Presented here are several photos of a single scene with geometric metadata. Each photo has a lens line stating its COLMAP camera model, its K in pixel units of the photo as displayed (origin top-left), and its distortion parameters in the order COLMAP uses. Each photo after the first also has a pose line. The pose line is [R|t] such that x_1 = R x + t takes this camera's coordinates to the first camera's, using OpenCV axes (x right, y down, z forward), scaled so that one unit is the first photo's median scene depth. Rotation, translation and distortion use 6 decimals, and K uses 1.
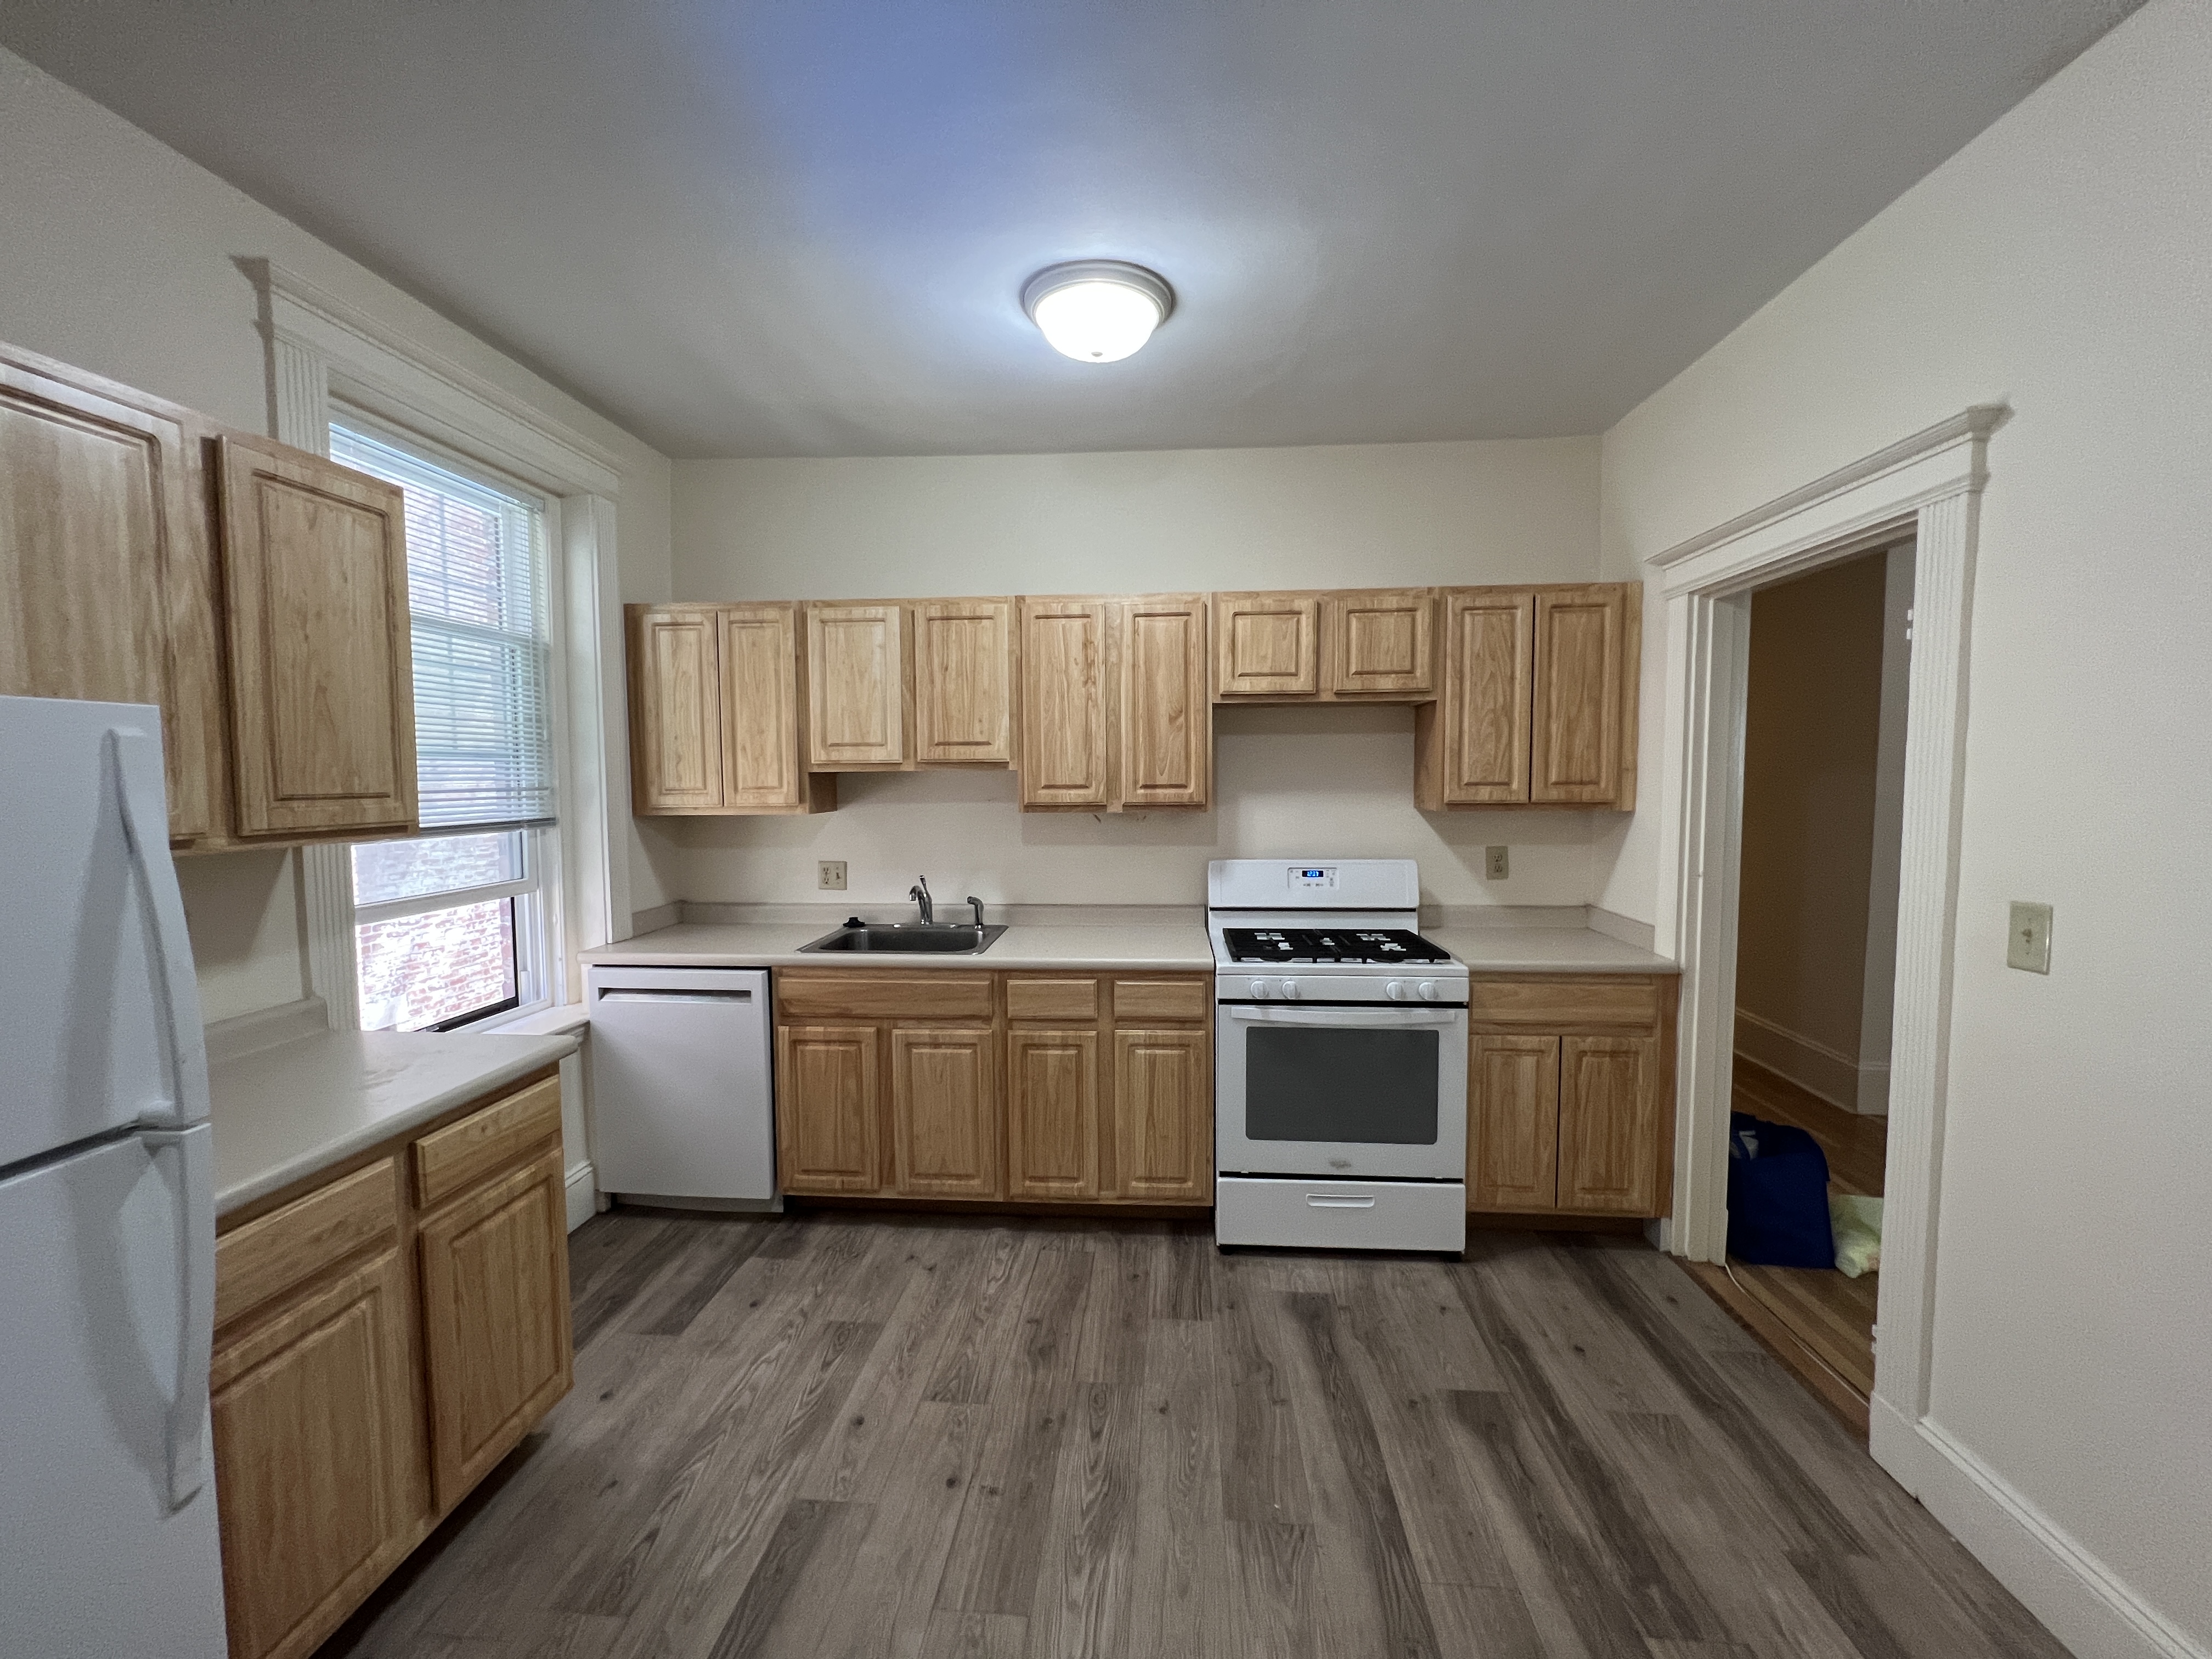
lens RADIAL K [[888.5, 0, 1099.5], [0, 888.5, 829.4], [0, 0, 1]] dist [0.001923, -0.000825]
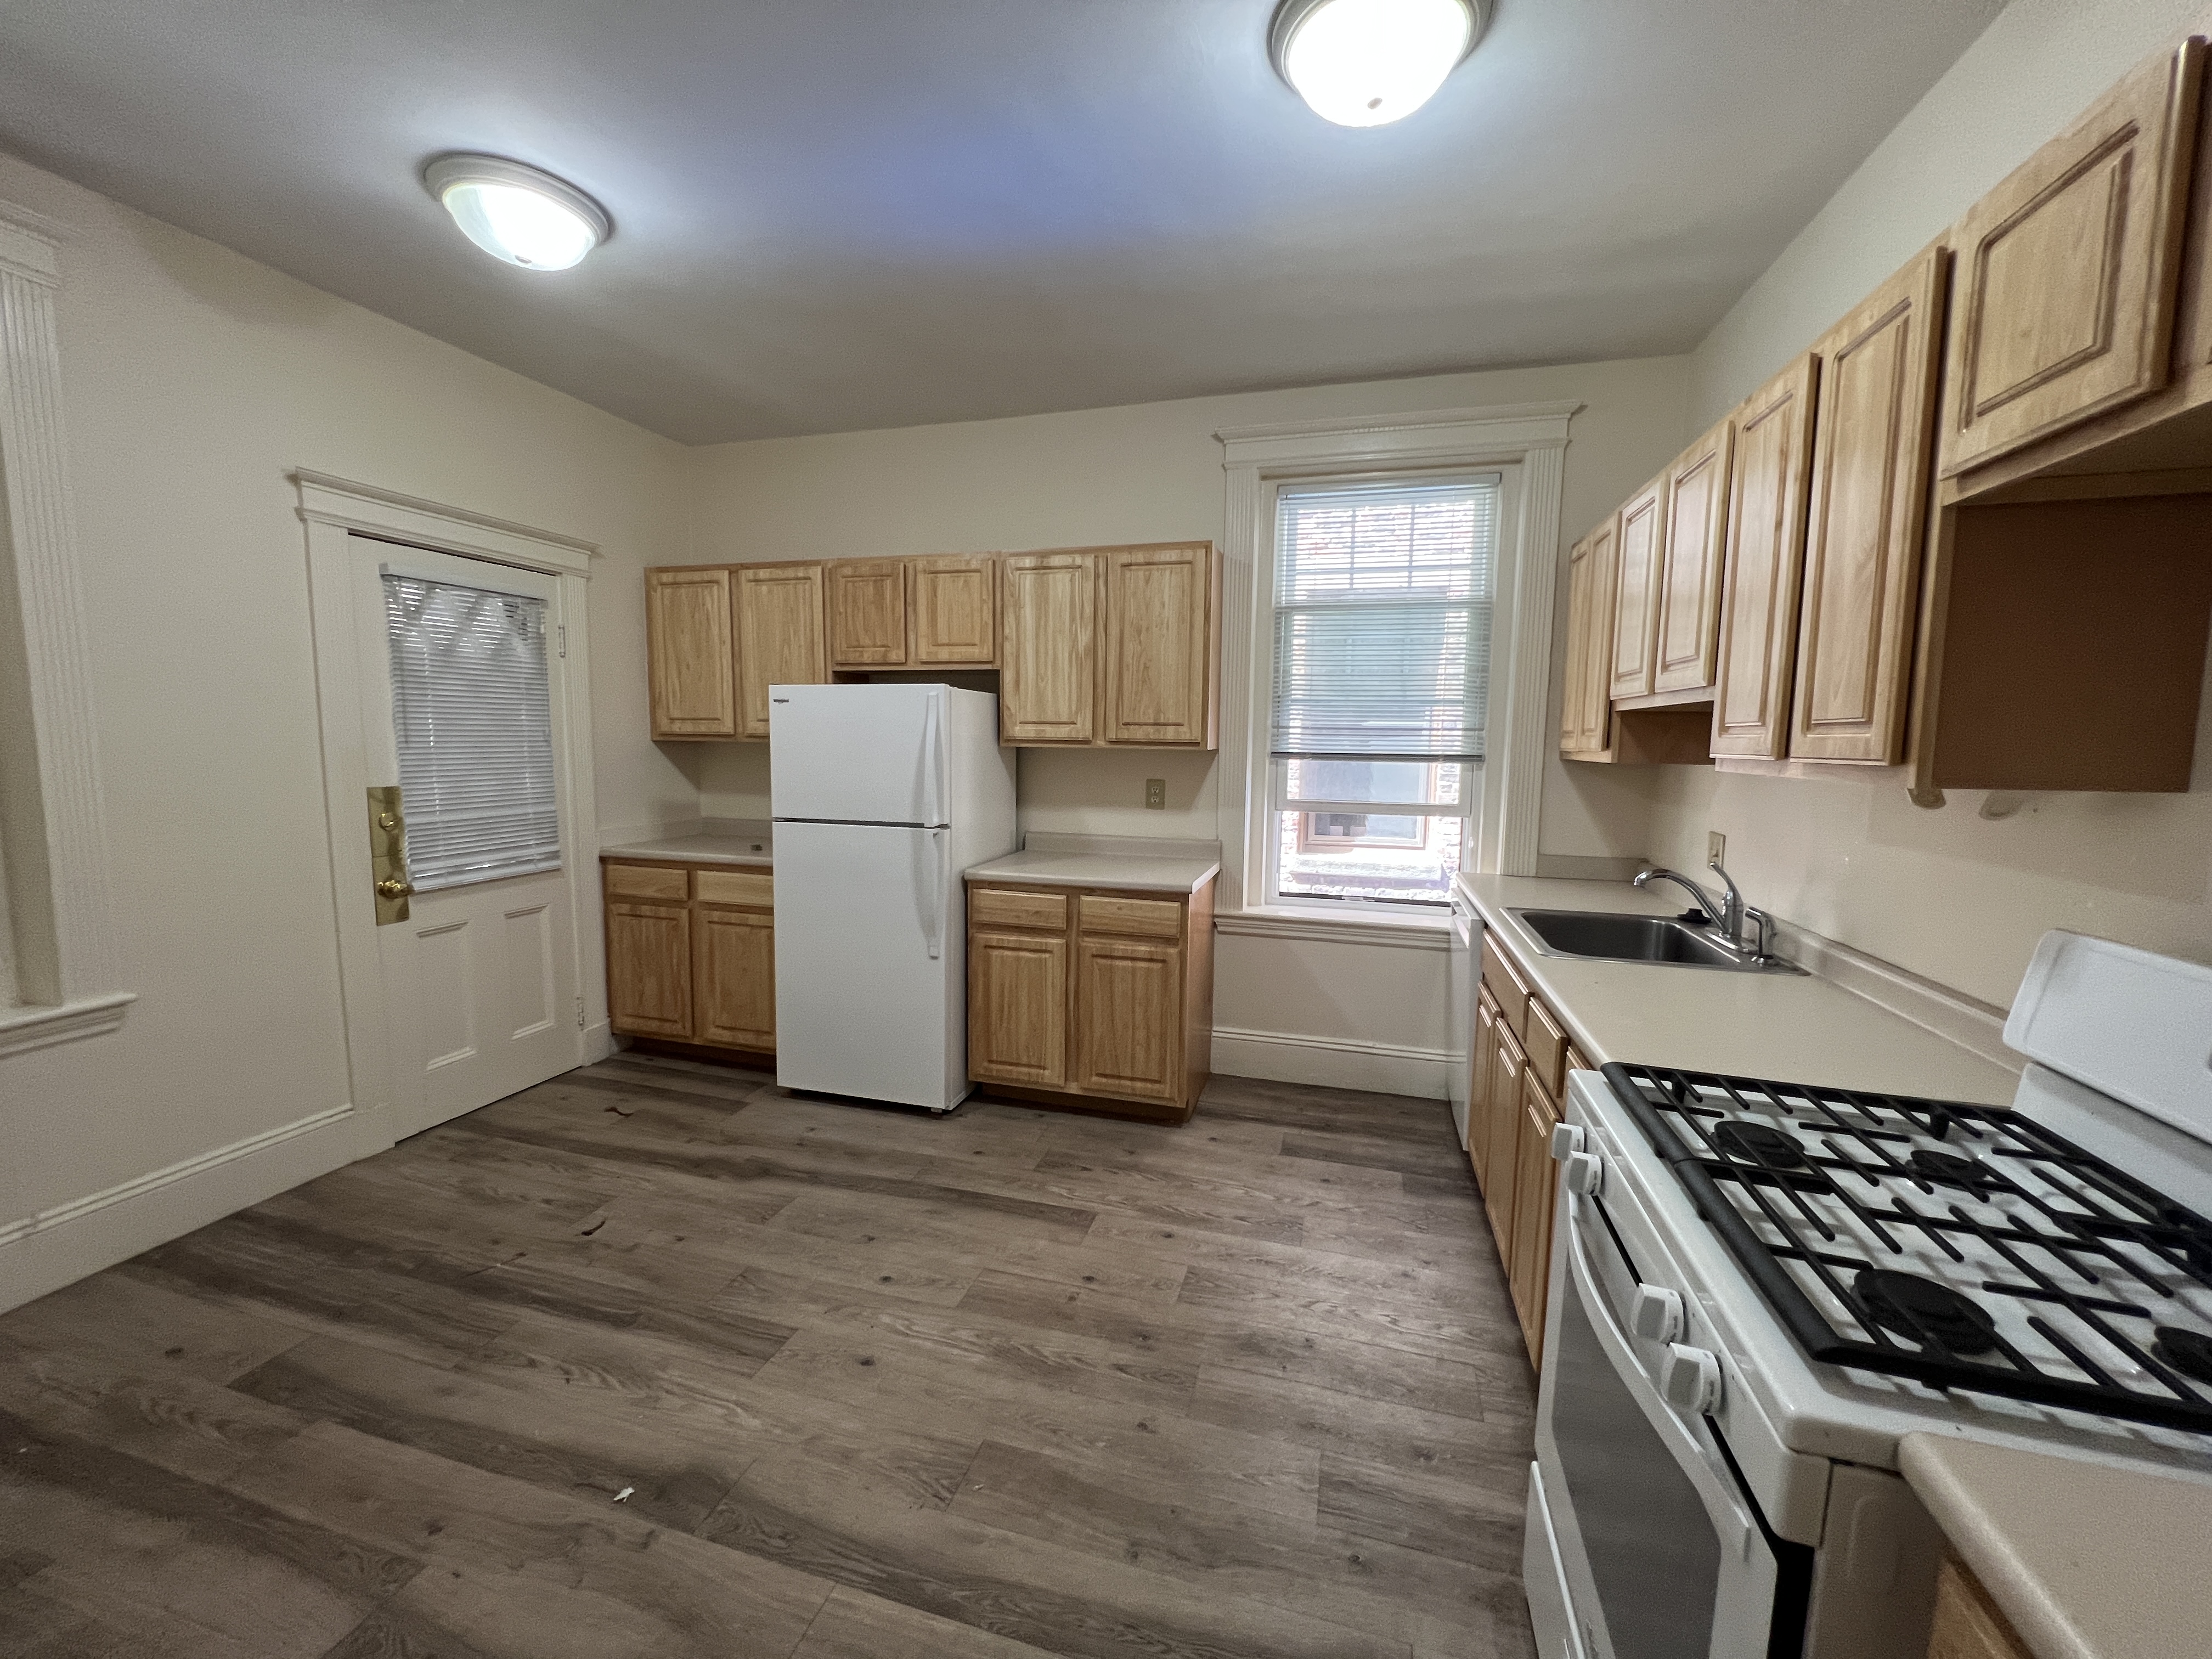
lens RADIAL K [[888.5, 0, 1104.1], [0, 888.5, 828.3], [0, 0, 1]] dist [0.001923, -0.000825]
pose [[-0.192094, 0.106238, -0.975609, 0.633690], [-0.074327, 0.989693, 0.122407, -0.025030], [0.978558, 0.096028, -0.182218, 0.775123]]
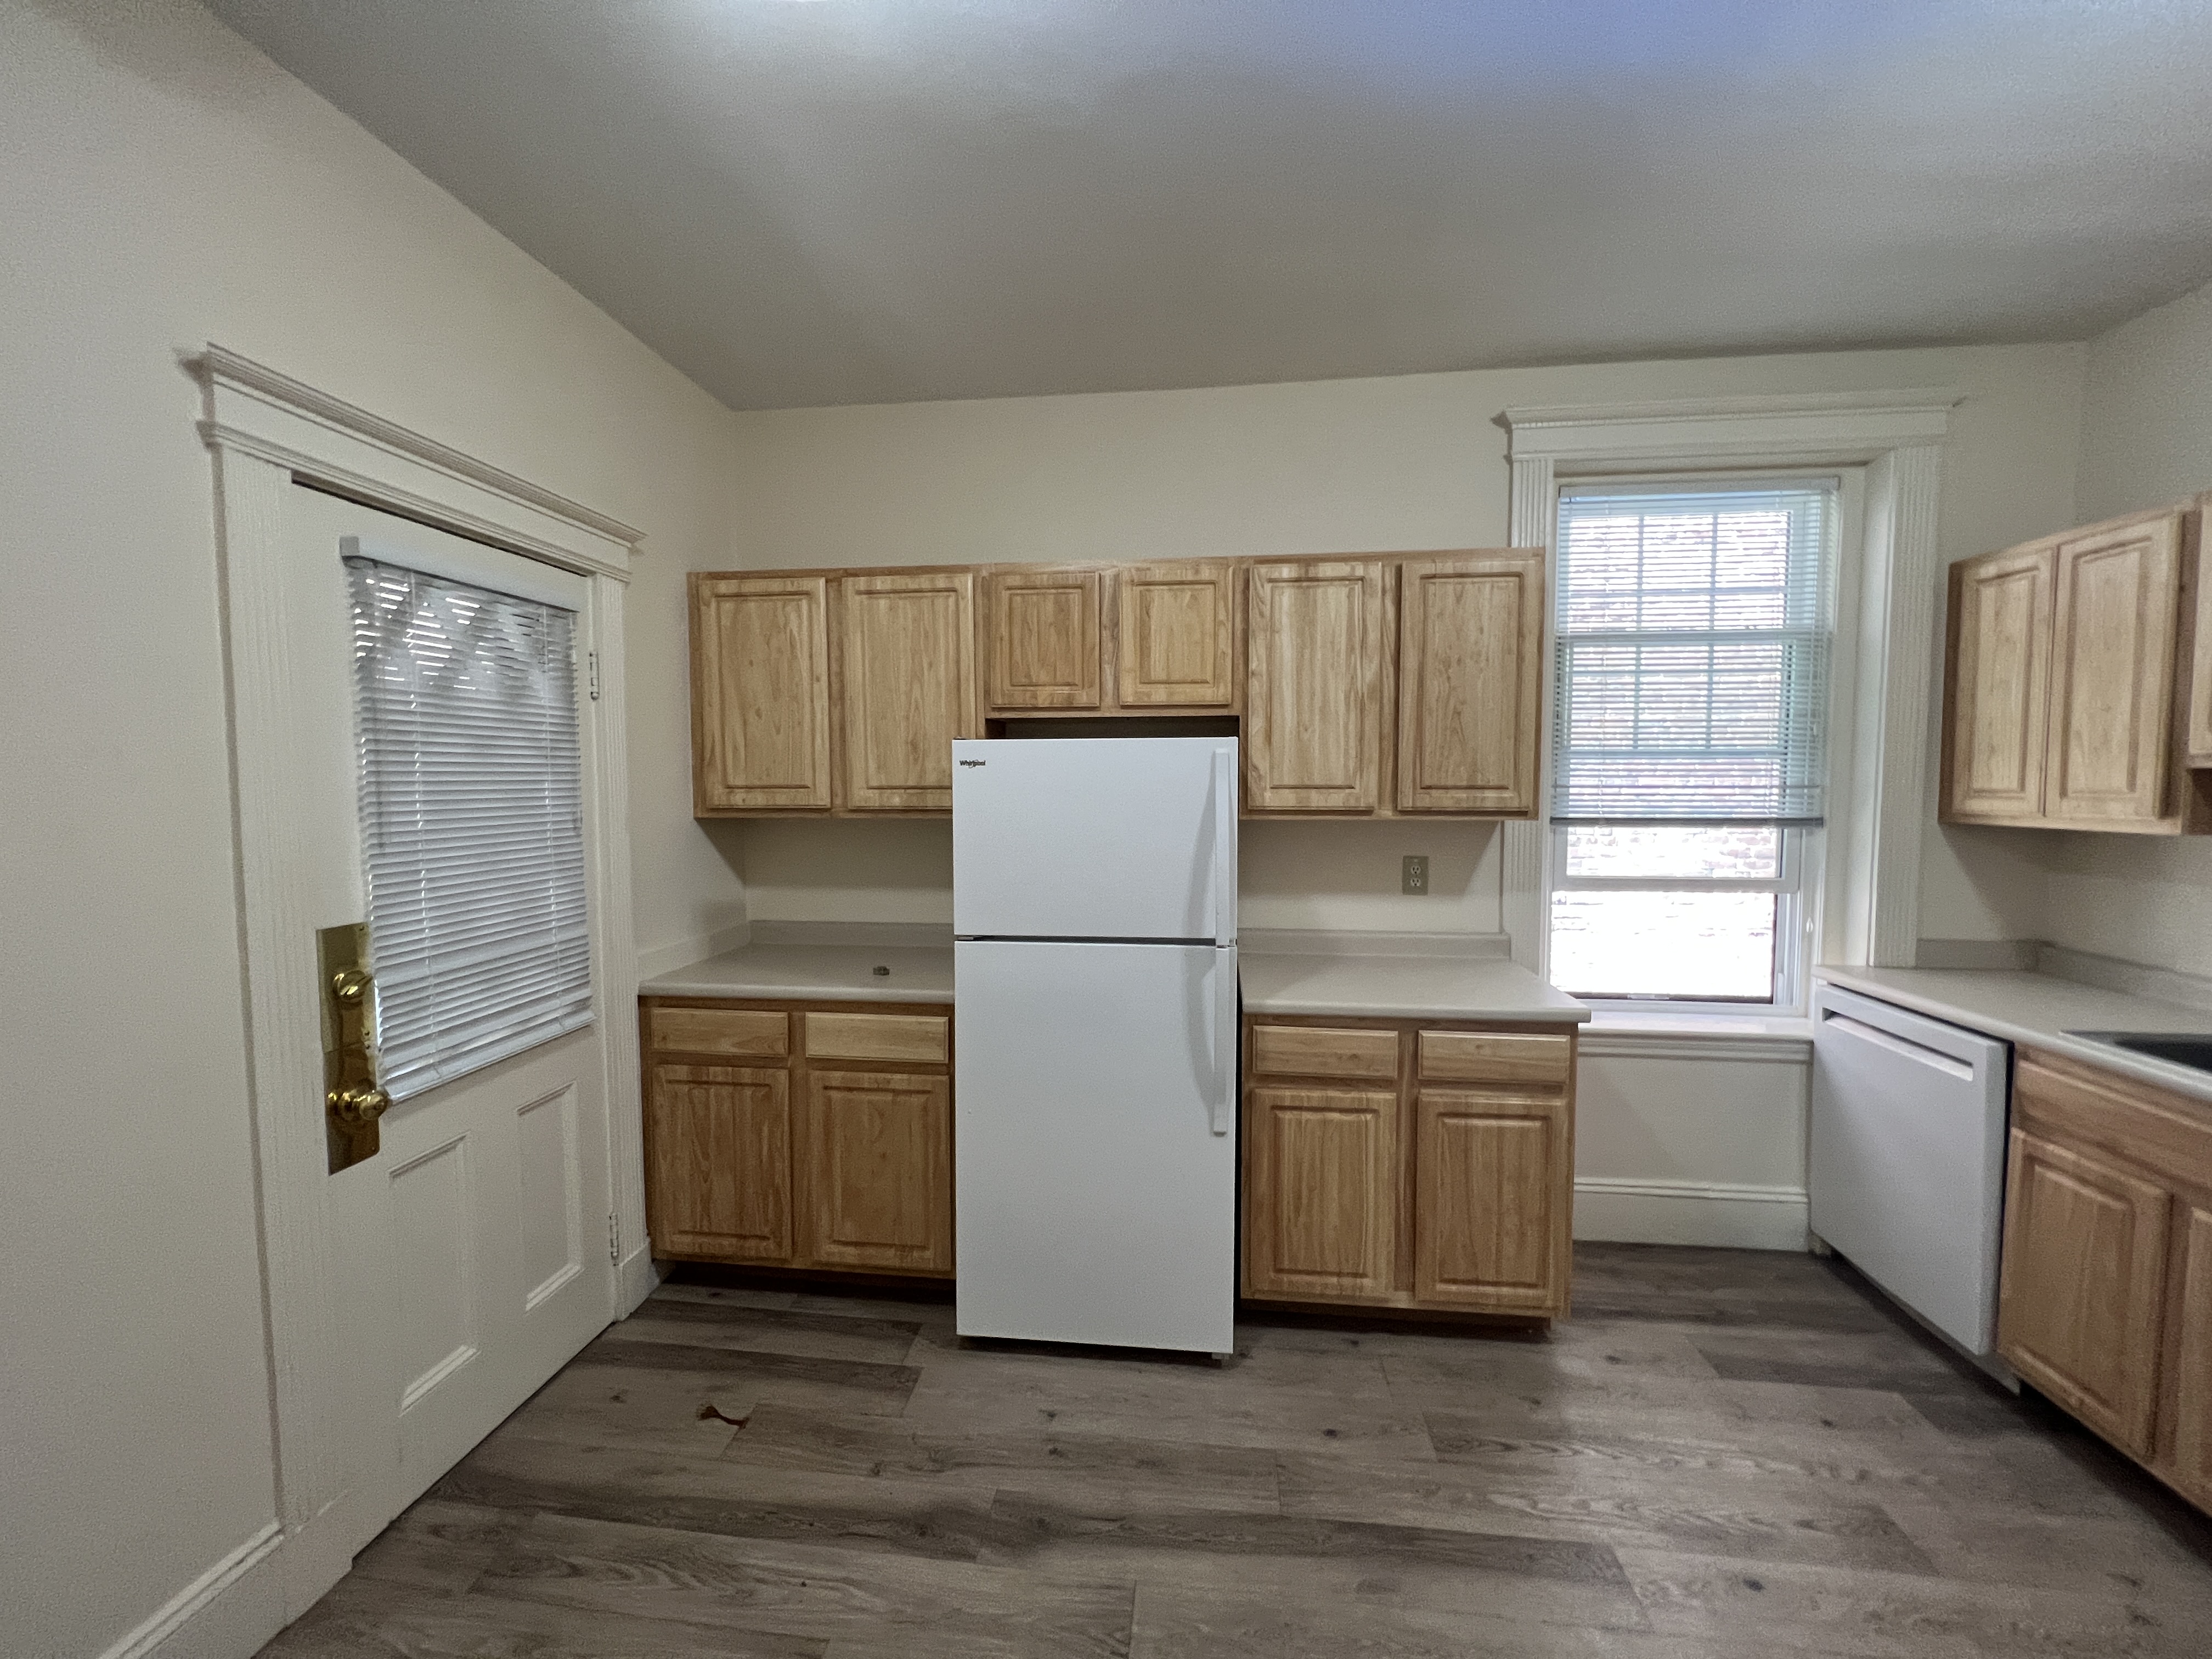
lens RADIAL K [[888.5, 0, 1104.4], [0, 888.5, 828.4], [0, 0, 1]] dist [0.001923, -0.000825]
pose [[-0.024956, 0.062794, -0.997714, 0.354685], [-0.061277, 0.996053, 0.064222, -0.016858], [0.997809, 0.062740, -0.021009, 0.281724]]
